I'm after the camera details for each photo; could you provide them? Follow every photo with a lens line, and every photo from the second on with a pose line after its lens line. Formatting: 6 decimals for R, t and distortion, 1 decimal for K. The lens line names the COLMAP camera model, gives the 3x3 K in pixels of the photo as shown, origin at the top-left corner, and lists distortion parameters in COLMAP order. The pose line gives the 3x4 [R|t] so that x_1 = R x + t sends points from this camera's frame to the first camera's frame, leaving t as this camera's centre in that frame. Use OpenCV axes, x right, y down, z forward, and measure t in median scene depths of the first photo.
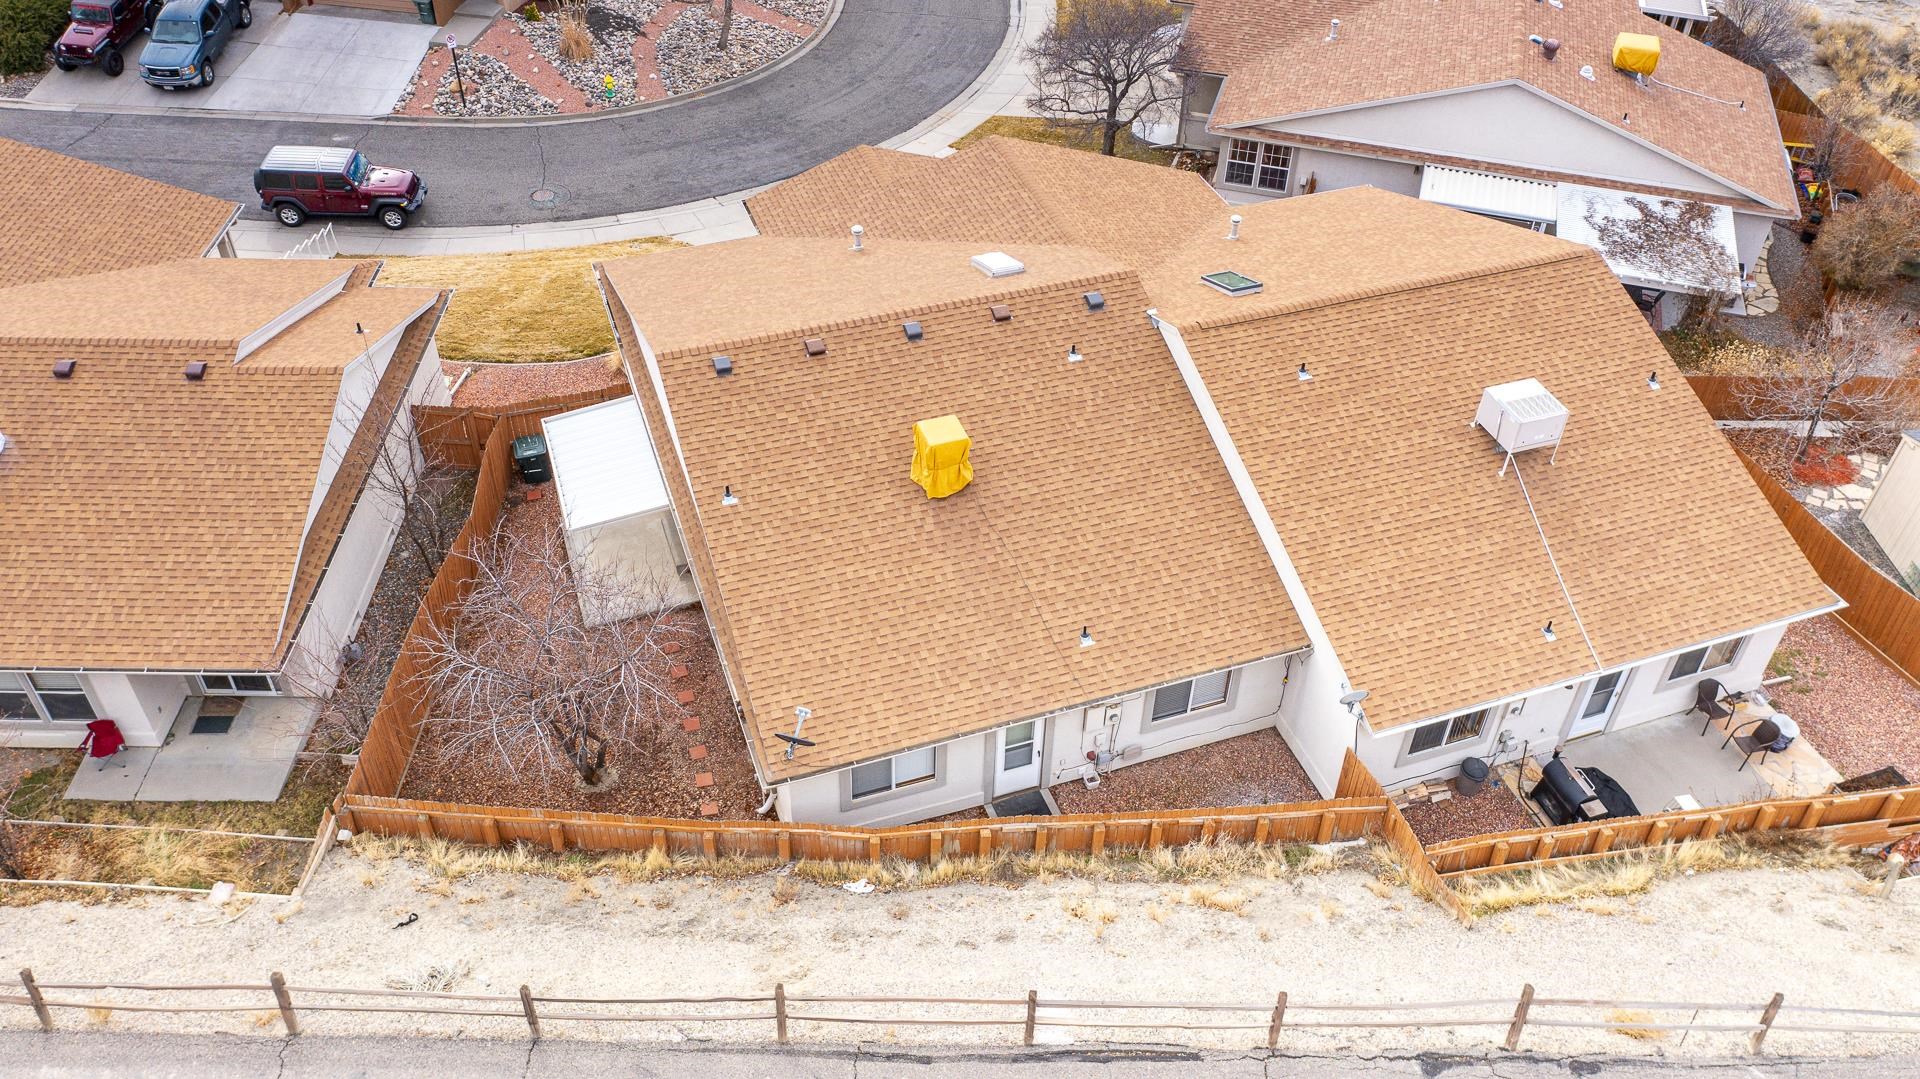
lens RADIAL K [[1521.7, 0, 960.0], [0, 1521.7, 539.5], [0, 0, 1]] dist [-0.009626, 0.007380]
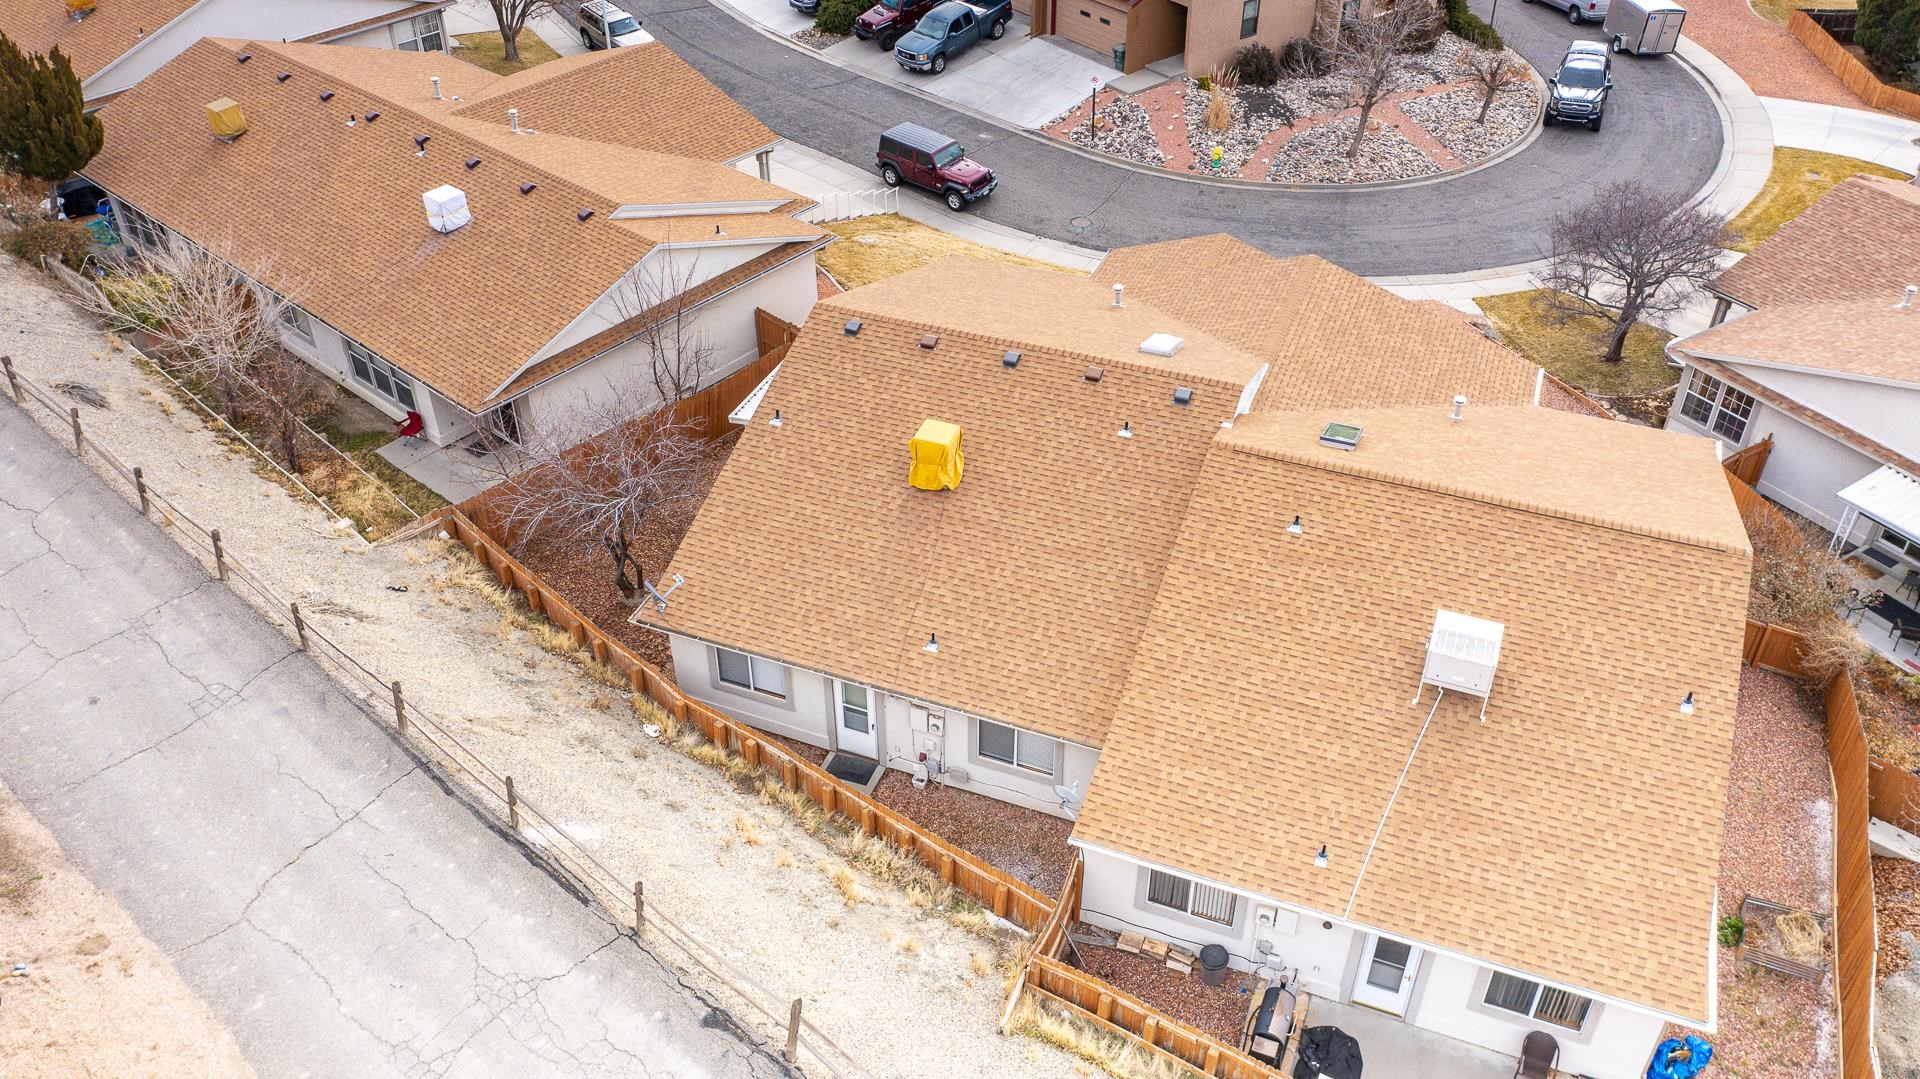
lens RADIAL K [[1521.7, 0, 960.0], [0, 1521.7, 539.5], [0, 0, 1]] dist [-0.009626, 0.007380]
pose [[0.747745, 0.384119, -0.541600, 0.608926], [-0.421169, 0.904972, 0.060359, -0.071292], [0.513318, 0.182972, 0.838467, 0.076758]]
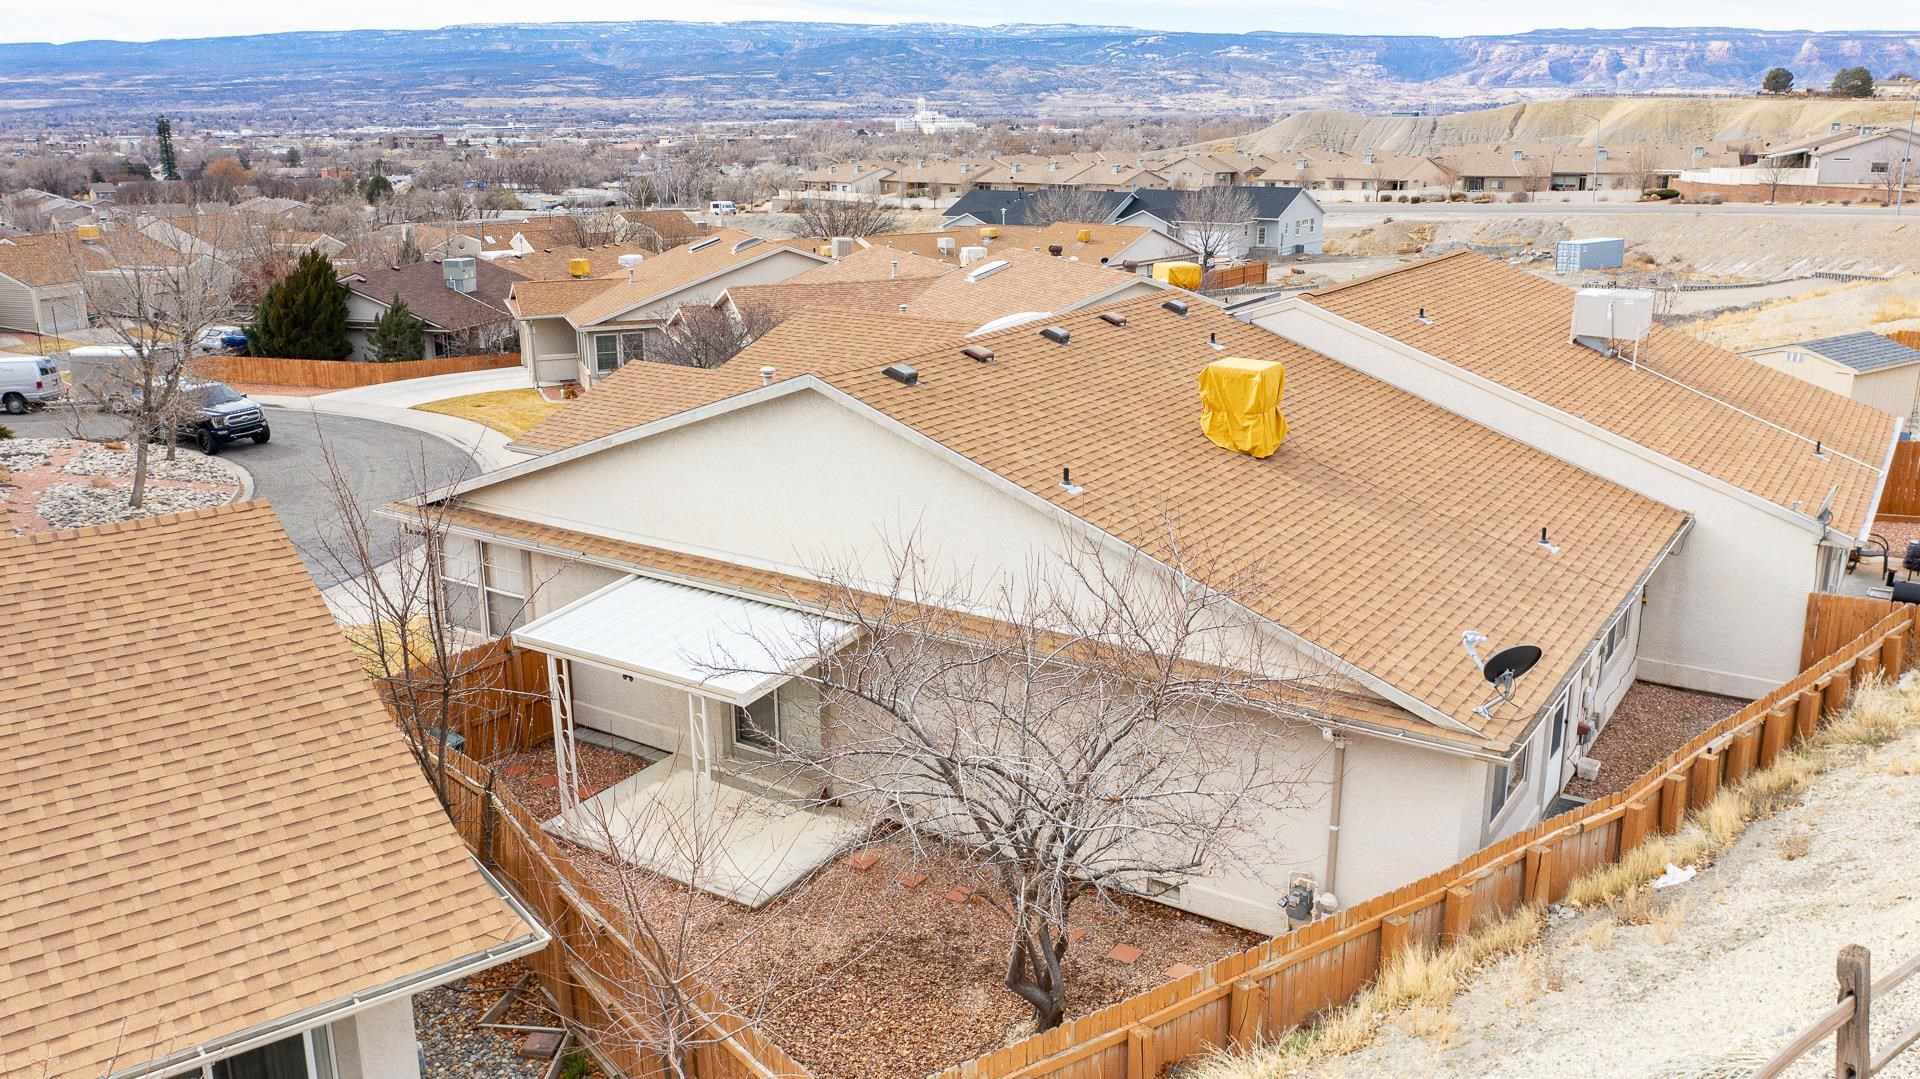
lens RADIAL K [[1517.6, 0, 960.0], [0, 1517.6, 539.5], [0, 0, 1]] dist [-0.010440, 0.002423]
pose [[0.799419, -0.186443, 0.571111, -0.515524], [0.409652, 0.864521, -0.291187, 0.145435], [-0.439448, 0.466737, 0.767491, 0.509845]]
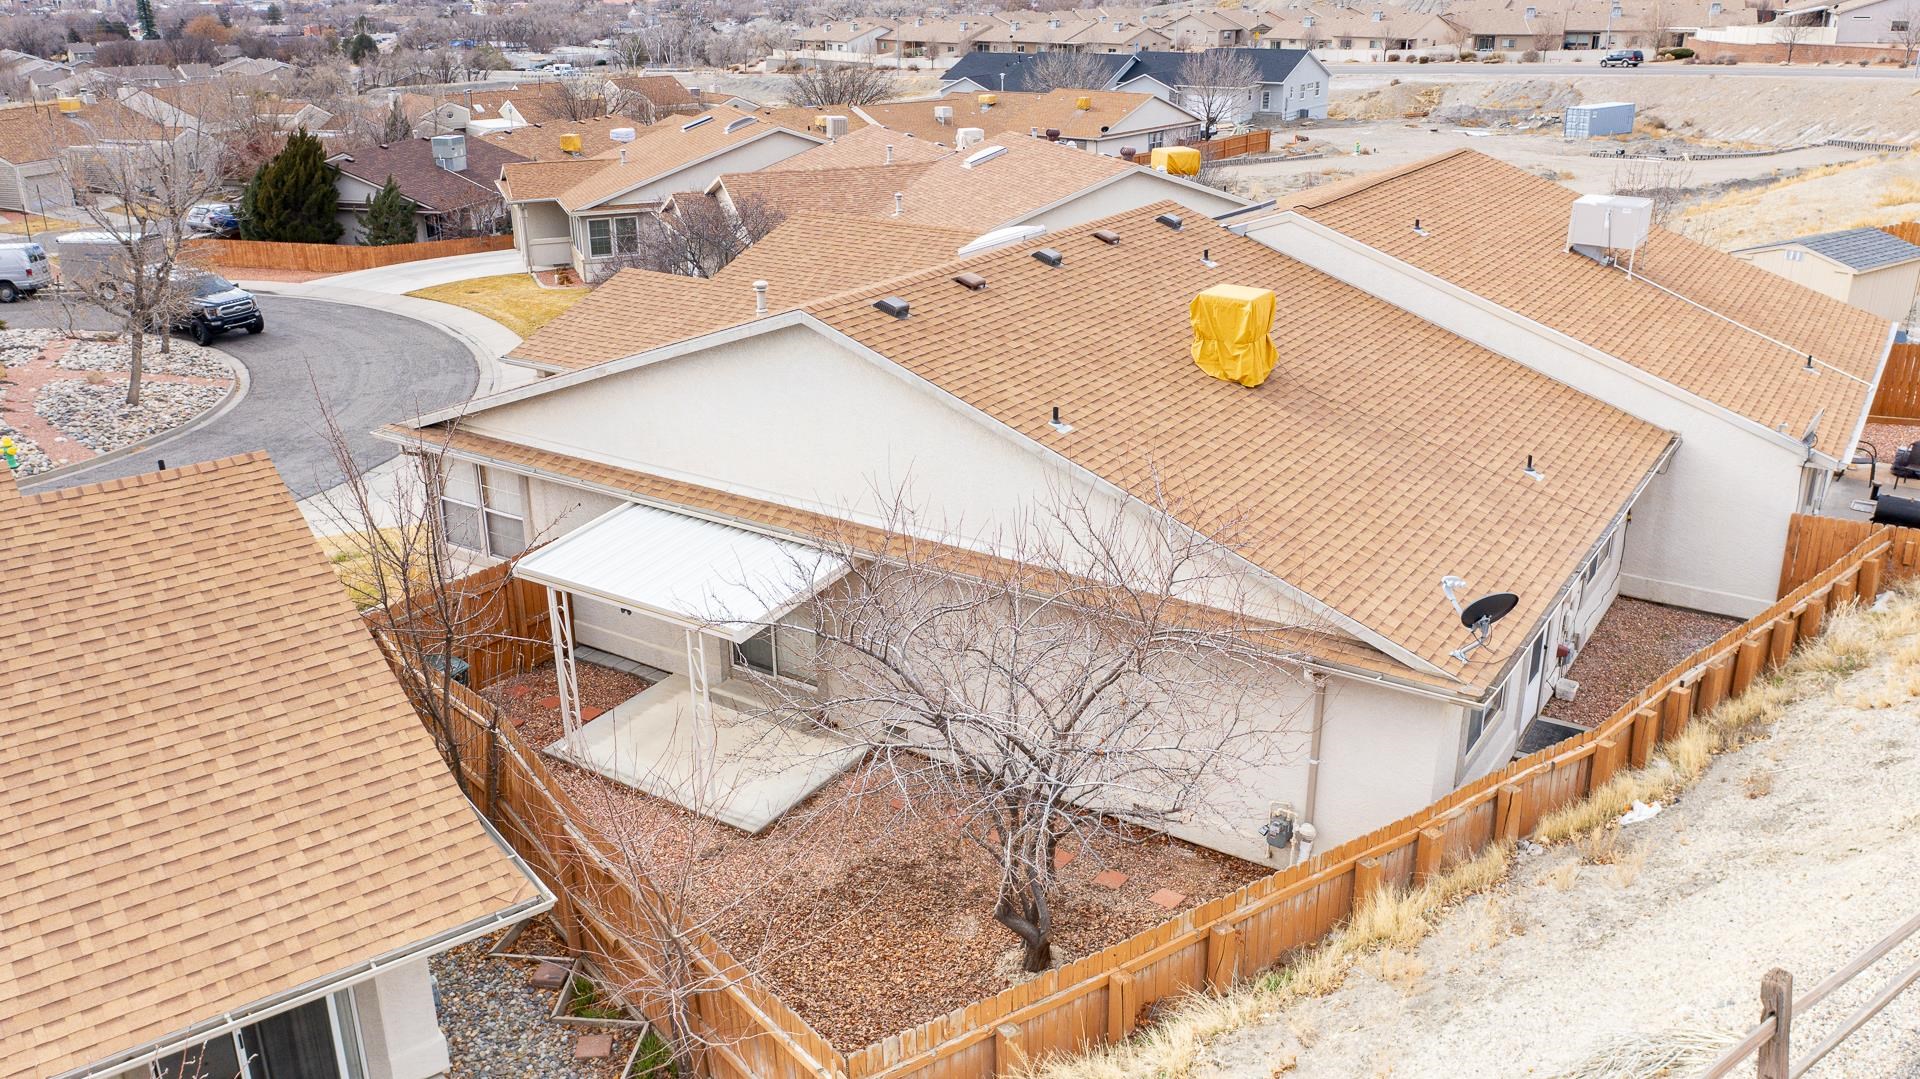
lens RADIAL K [[1517.6, 0, 960.0], [0, 1517.6, 539.5], [0, 0, 1]] dist [-0.010440, 0.002423]
pose [[0.798804, -0.239054, 0.552055, -0.511556], [0.412491, 0.885623, -0.213363, 0.123976], [-0.437908, 0.398153, 0.806047, 0.488638]]
